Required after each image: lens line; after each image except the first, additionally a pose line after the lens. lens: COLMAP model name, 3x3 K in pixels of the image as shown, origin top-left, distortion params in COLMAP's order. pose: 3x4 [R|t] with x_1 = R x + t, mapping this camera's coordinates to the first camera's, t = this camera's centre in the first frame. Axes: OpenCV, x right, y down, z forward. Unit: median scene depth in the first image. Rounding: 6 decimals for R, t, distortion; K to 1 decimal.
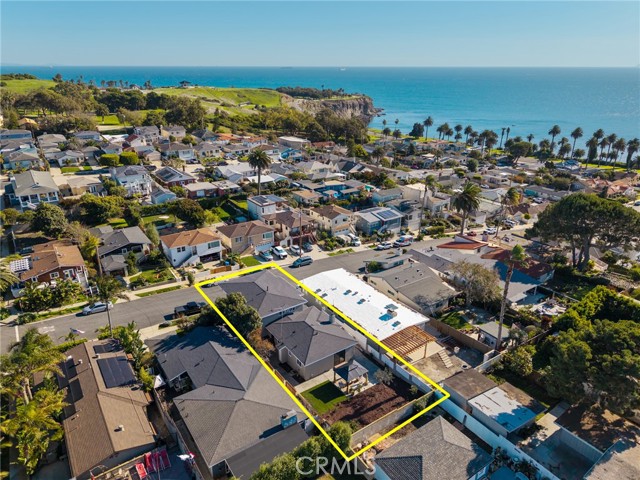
lens RADIAL K [[431.3, 0, 320.0], [0, 431.3, 240.0], [0, 0, 1]] dist [0.001884, -0.000015]
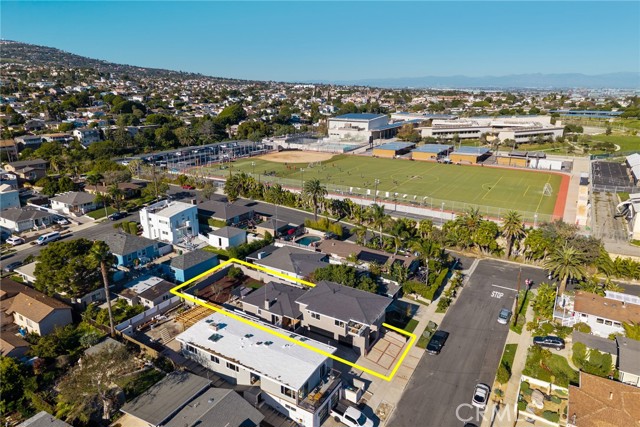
lens RADIAL K [[430.6, 0, 319.2], [0, 430.6, 194.5], [0, 0, 1]] dist [0.046637, -0.060457]
pose [[-0.905795, 0.097124, -0.412435, 0.153931], [-0.164030, 0.817102, 0.552664, -0.312706], [0.390678, 0.568252, -0.724196, 0.764063]]
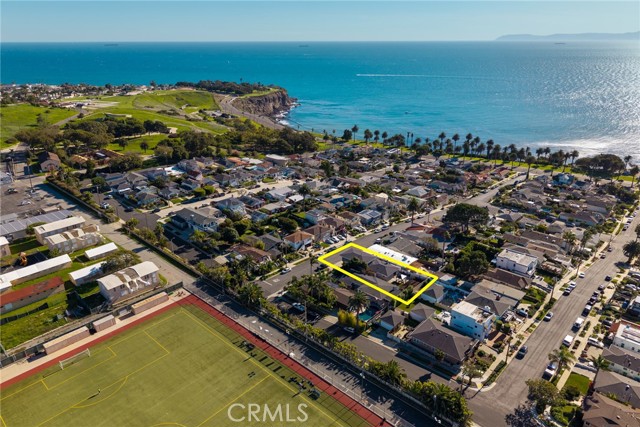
lens RADIAL K [[430.6, 0, 319.2], [0, 430.6, 194.5], [0, 0, 1]] dist [0.046637, -0.060457]
pose [[0.973319, -0.081050, 0.214663, -0.442733], [0.089759, 0.995477, -0.031123, -0.095949], [-0.211170, 0.049561, 0.976192, -0.767118]]
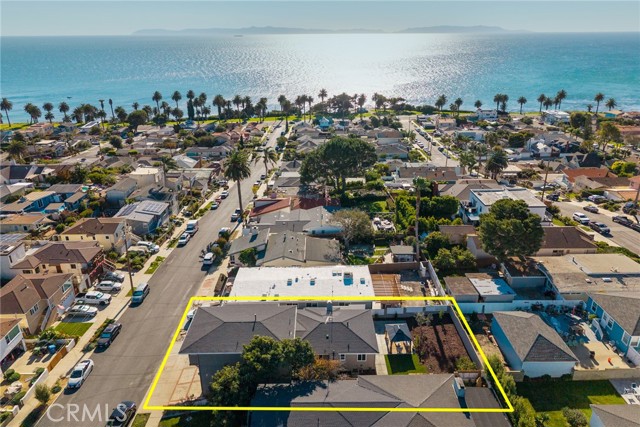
lens RADIAL K [[430.6, 0, 319.2], [0, 430.6, 194.5], [0, 0, 1]] dist [0.046637, -0.060457]
pose [[0.554774, -0.292428, 0.778917, -0.293929], [0.315806, 0.940146, 0.128030, -0.080105], [-0.769735, 0.174960, 0.613919, 0.175217]]
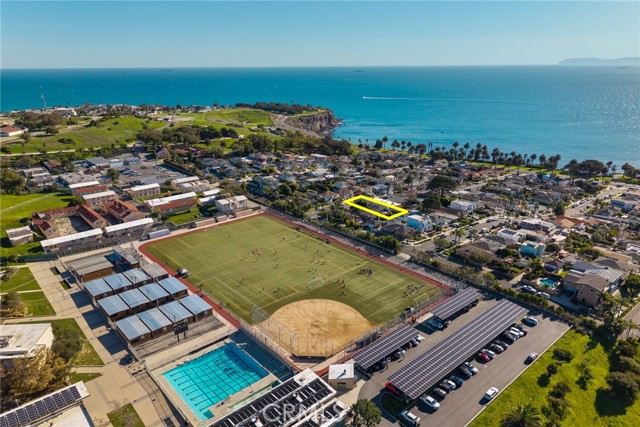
lens RADIAL K [[435.1, 0, 320.0], [0, 435.1, 213.5], [0, 0, 1]] dist [0.055186, -0.066398]
pose [[0.992523, -0.046491, 0.112860, -0.521391], [0.052839, 0.997146, -0.053922, 0.224834], [-0.110031, 0.059483, 0.992147, -1.606480]]
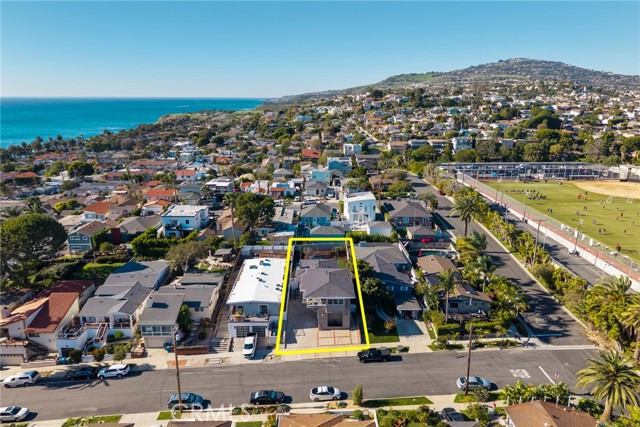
lens RADIAL K [[430.6, 0, 319.2], [0, 430.6, 194.5], [0, 0, 1]] dist [0.046637, -0.060457]
pose [[-0.835301, -0.126804, 0.534971, -0.361662], [0.199385, 0.836932, 0.509696, -0.352067], [-0.512366, 0.532414, -0.673807, 0.829329]]
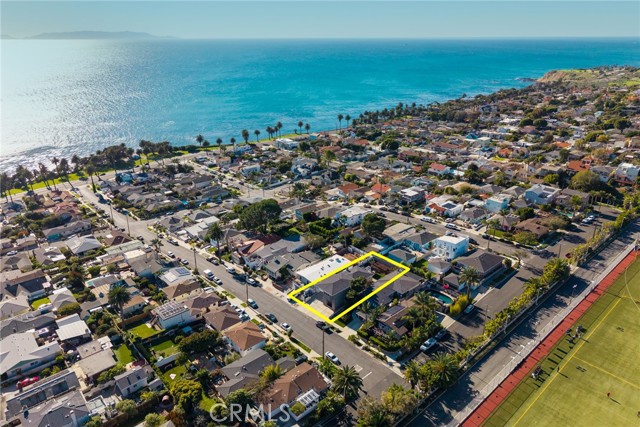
lens RADIAL K [[430.6, 0, 319.2], [0, 430.6, 194.5], [0, 0, 1]] dist [0.046637, -0.060457]
pose [[-0.129805, -0.332158, 0.934249, -0.998271], [0.376730, 0.855042, 0.356340, -0.534182], [-0.917184, 0.398214, 0.014145, 0.420527]]
